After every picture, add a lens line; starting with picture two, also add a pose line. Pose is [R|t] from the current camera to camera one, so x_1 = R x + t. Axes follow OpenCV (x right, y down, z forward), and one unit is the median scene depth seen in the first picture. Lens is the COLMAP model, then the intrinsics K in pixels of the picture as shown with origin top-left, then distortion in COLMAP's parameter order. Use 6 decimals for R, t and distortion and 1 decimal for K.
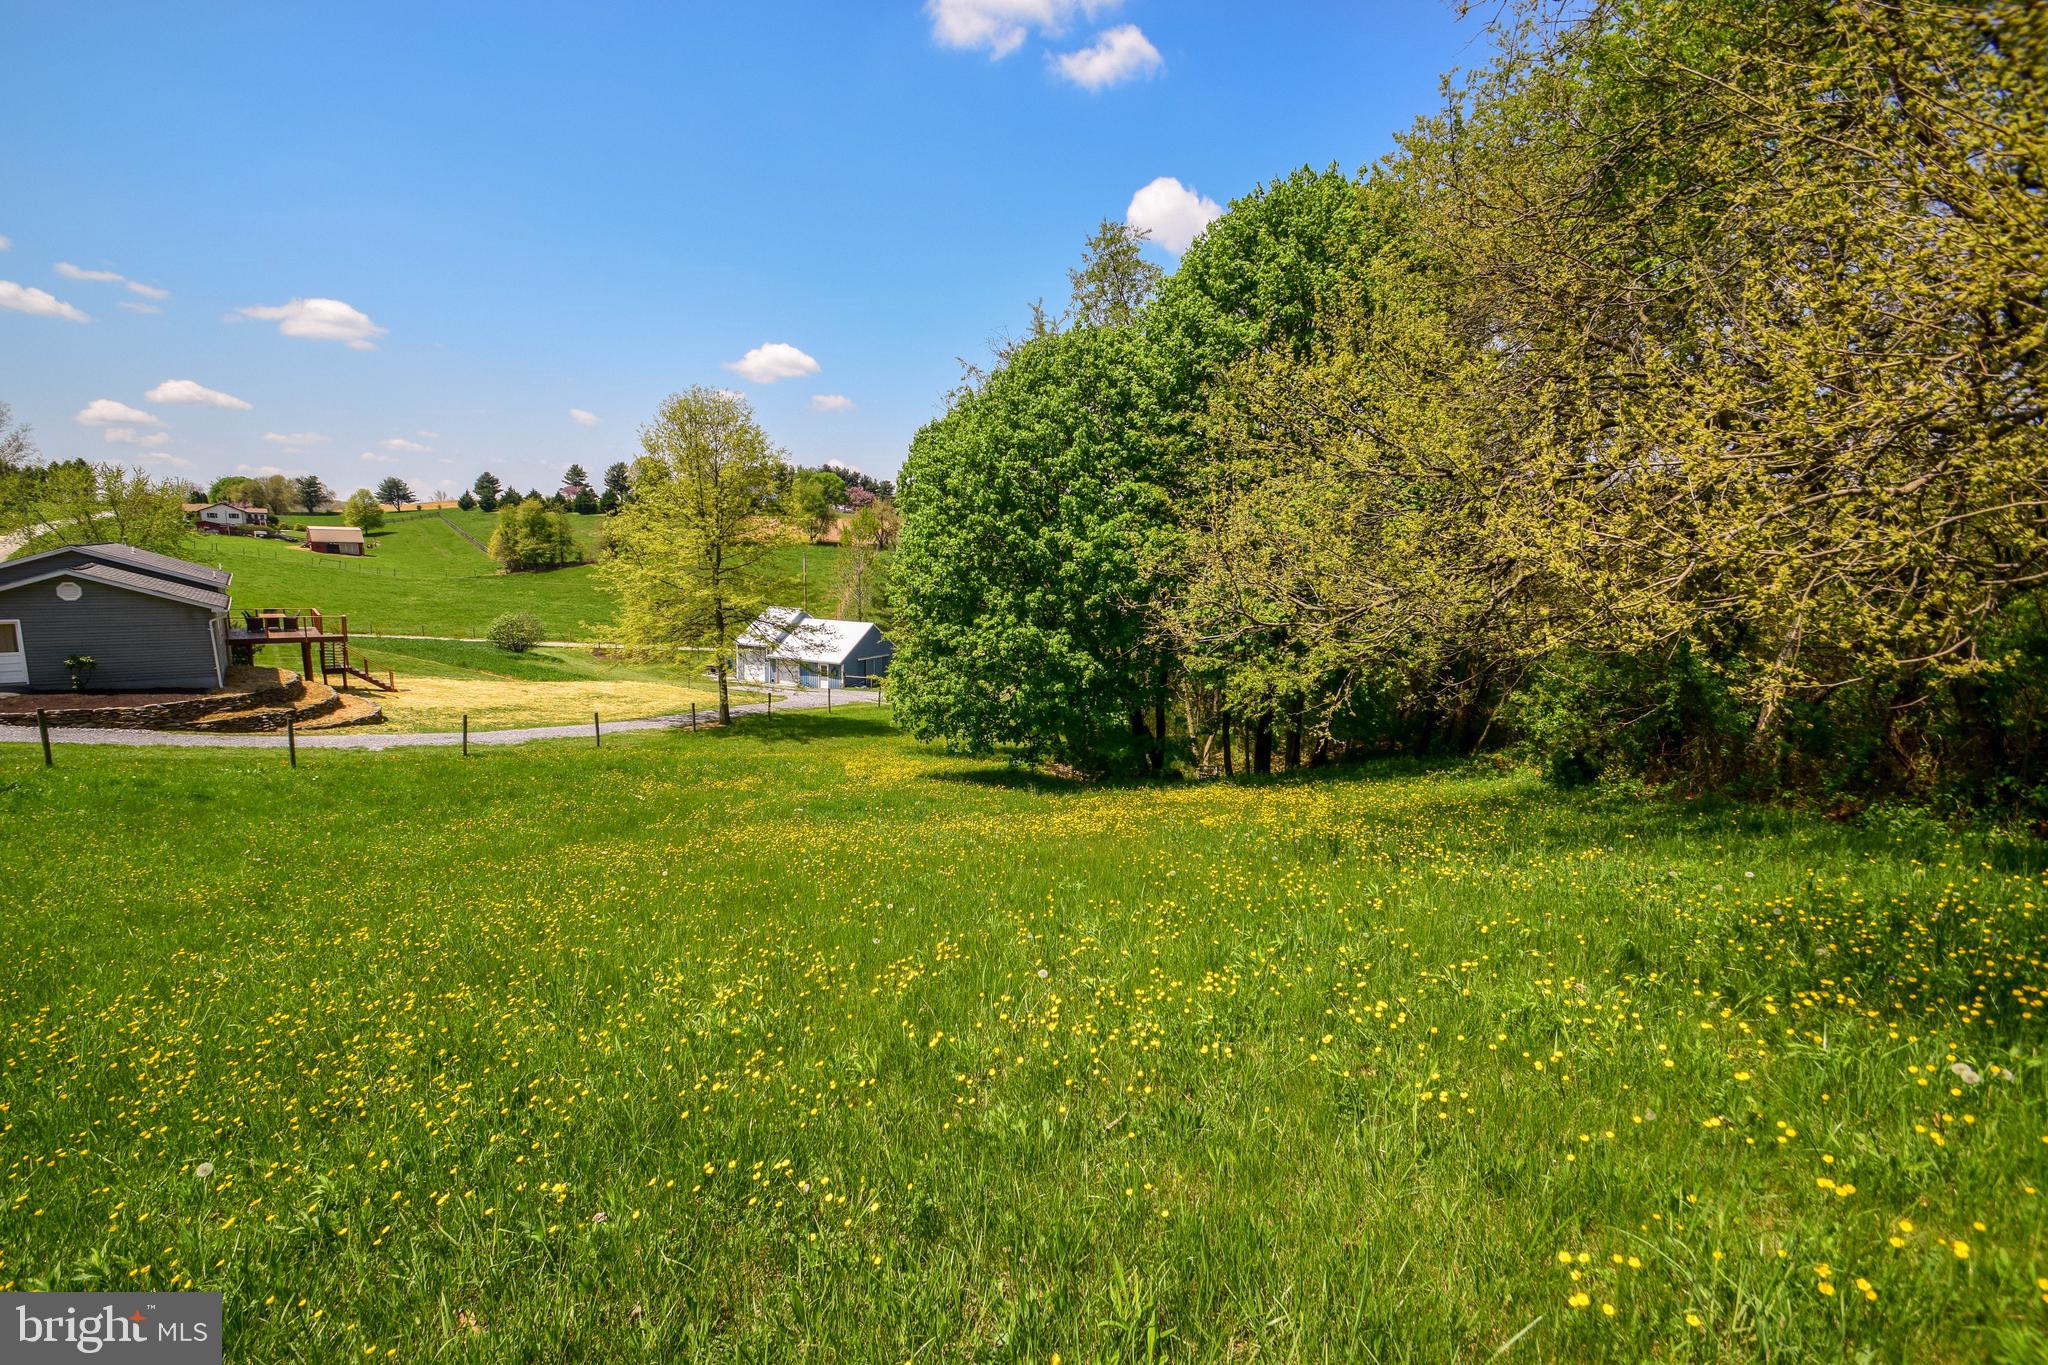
lens RADIAL K [[922.6, 0, 1010.7], [0, 922.6, 722.6], [0, 0, 1]] dist [0.006632, -0.014996]
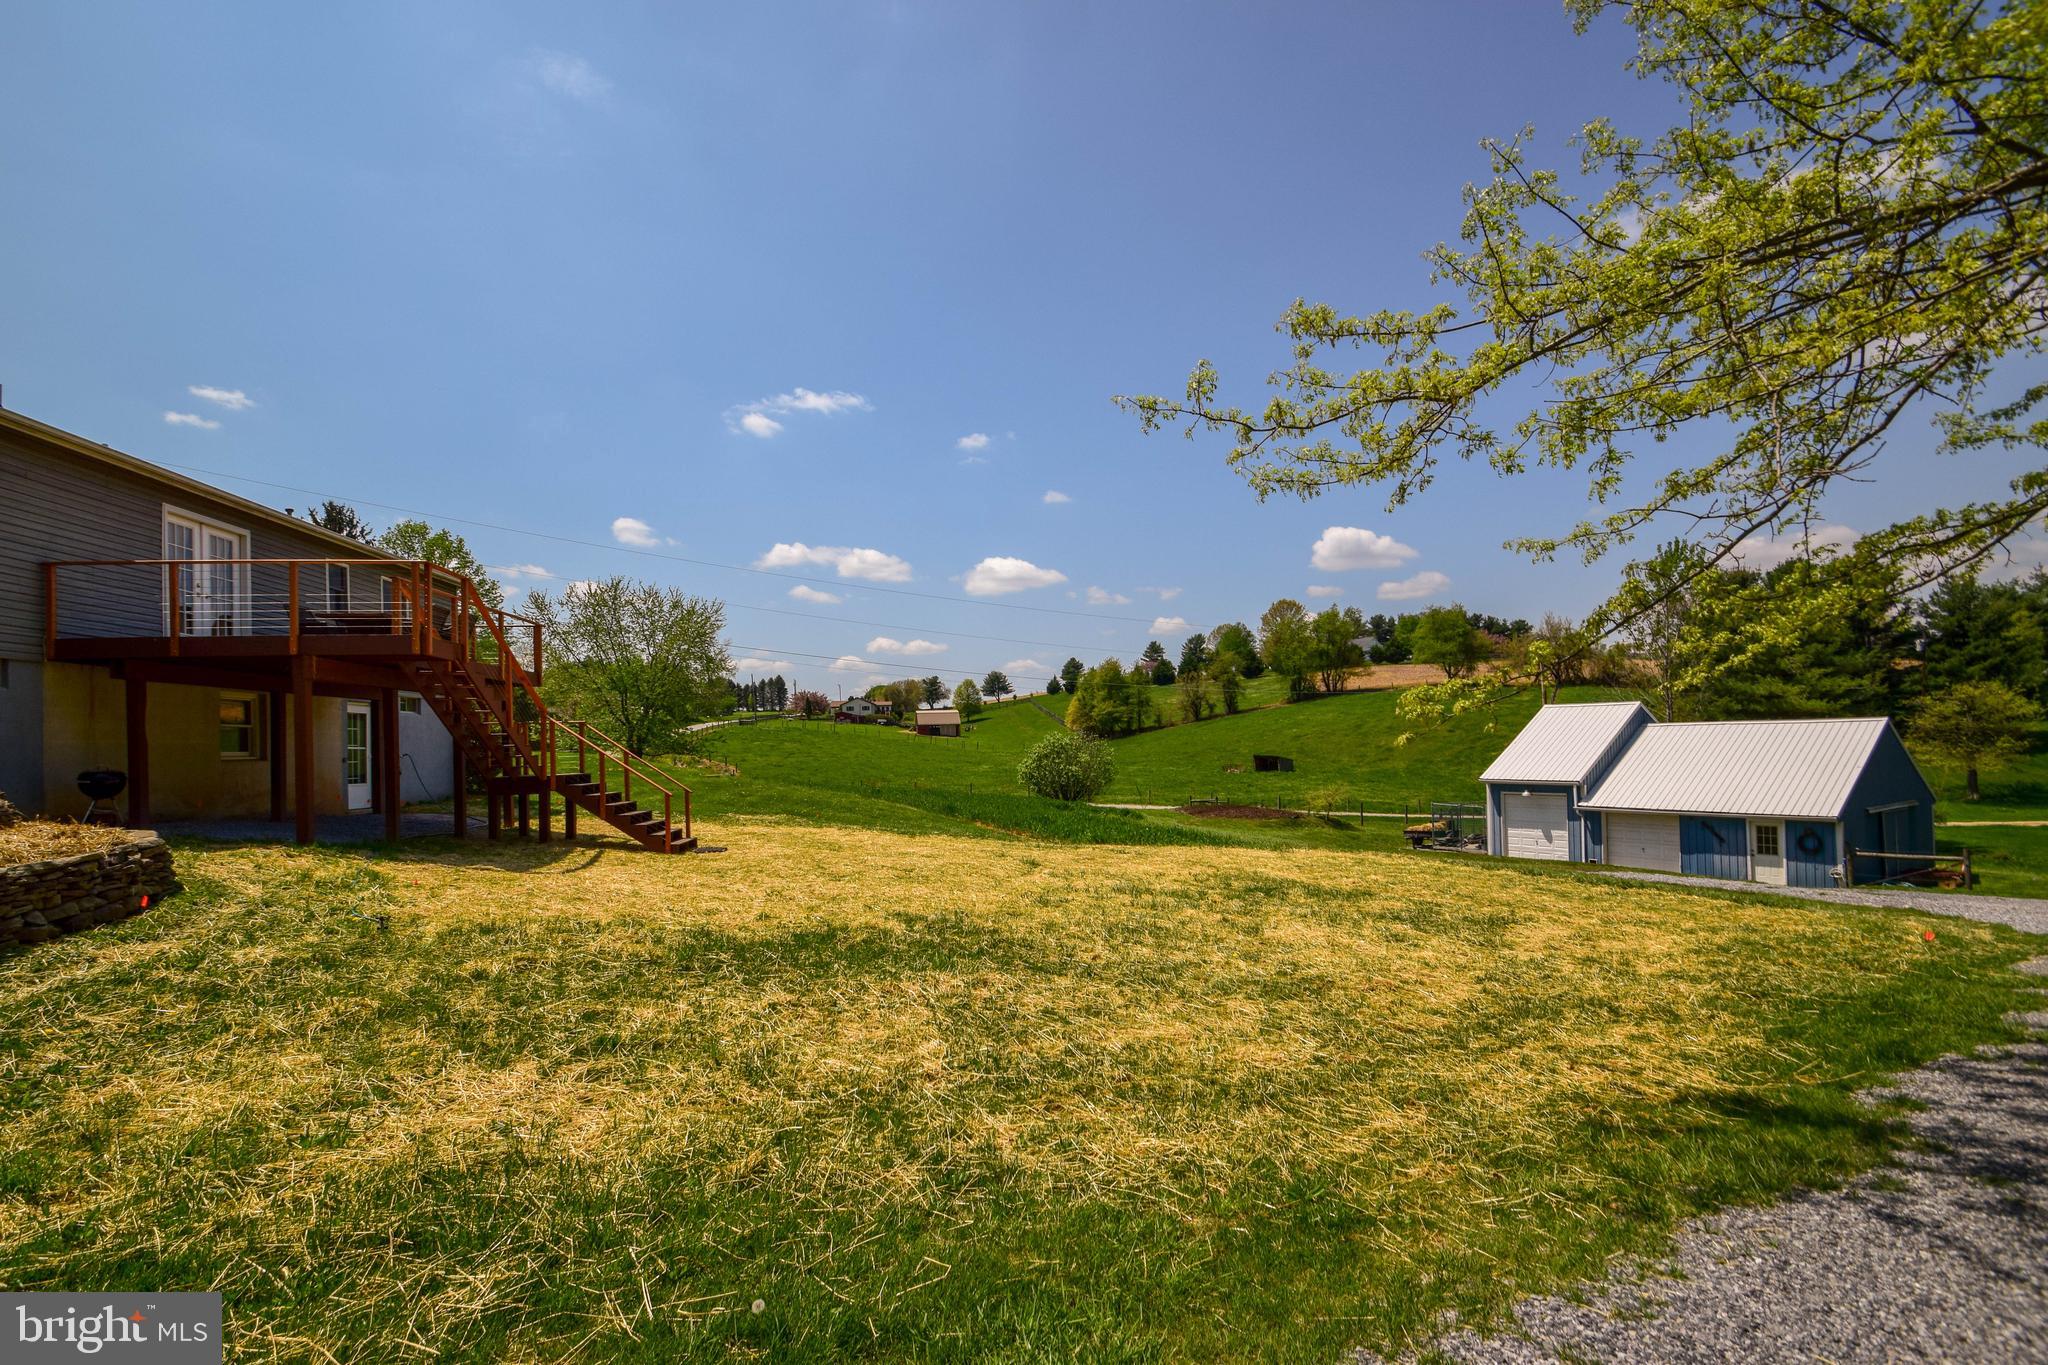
lens RADIAL K [[922.6, 0, 1010.7], [0, 922.6, 722.6], [0, 0, 1]] dist [0.006632, -0.014996]
pose [[0.833866, -0.064227, -0.548217, -0.116683], [-0.050928, 0.980018, -0.192278, -0.006816], [0.549612, 0.188254, 0.813933, 0.238218]]
